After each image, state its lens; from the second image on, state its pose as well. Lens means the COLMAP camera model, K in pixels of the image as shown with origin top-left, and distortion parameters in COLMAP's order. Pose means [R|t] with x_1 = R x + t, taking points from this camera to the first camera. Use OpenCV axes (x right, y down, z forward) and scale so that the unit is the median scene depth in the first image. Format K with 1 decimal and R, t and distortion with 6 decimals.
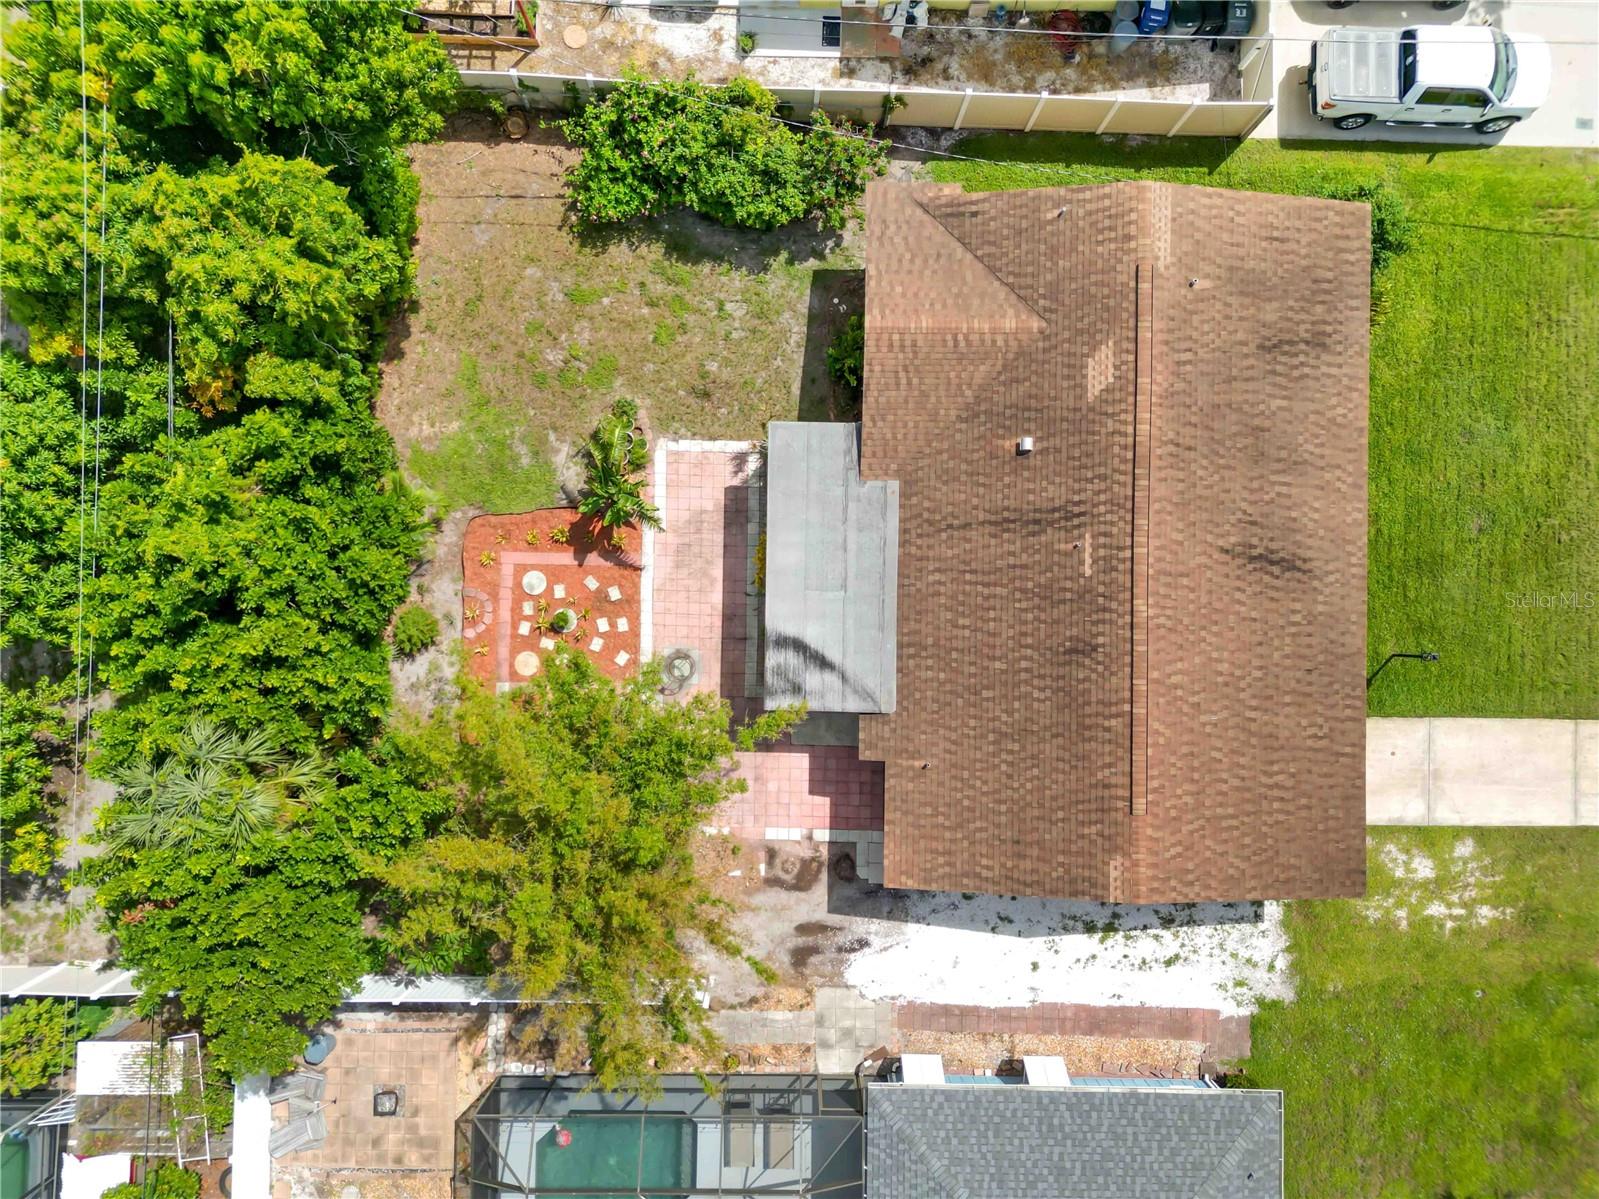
lens RADIAL K [[1118.8, 0, 796.2], [0, 1118.8, 598.0], [0, 0, 1]] dist [0.071521, -0.072178]
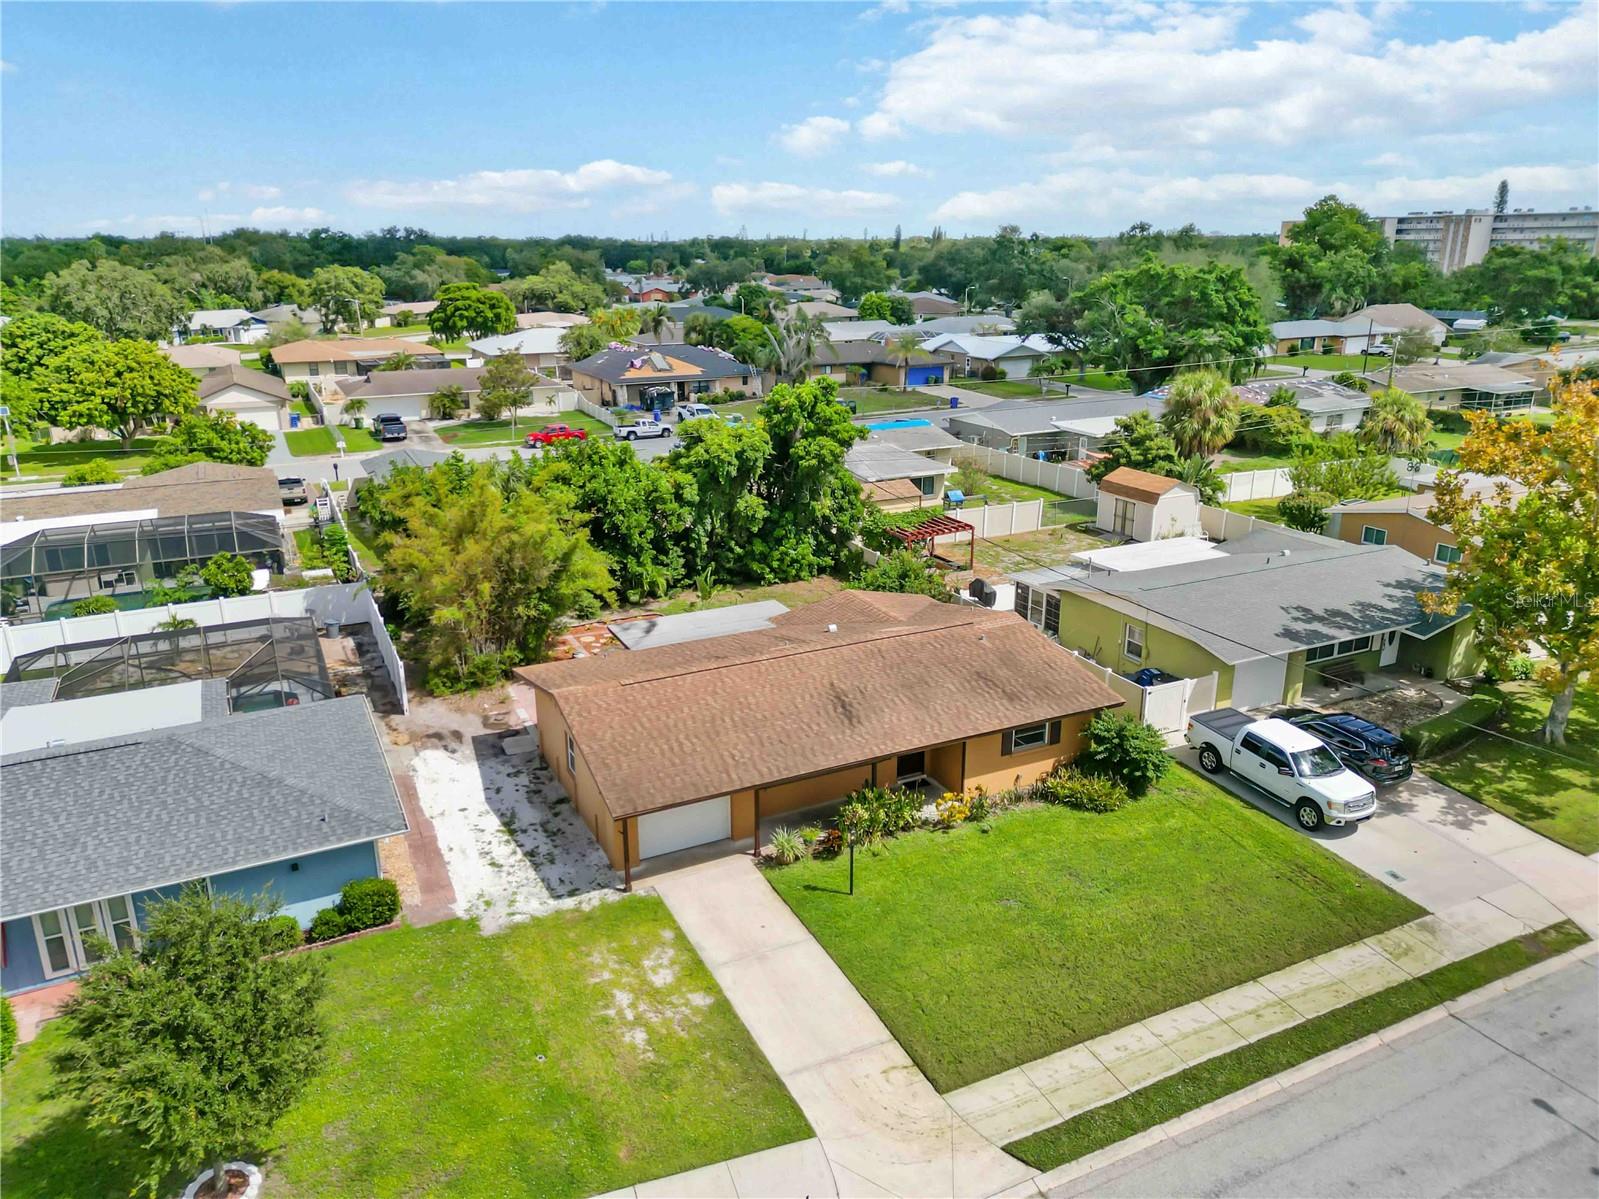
lens RADIAL K [[1118.8, 0, 796.2], [0, 1118.8, 598.0], [0, 0, 1]] dist [0.071521, -0.072178]
pose [[0.454275, 0.264903, -0.850565, 1.290797], [-0.890503, 0.162121, -0.425114, 0.477856], [0.025281, 0.950549, 0.309544, 0.443204]]
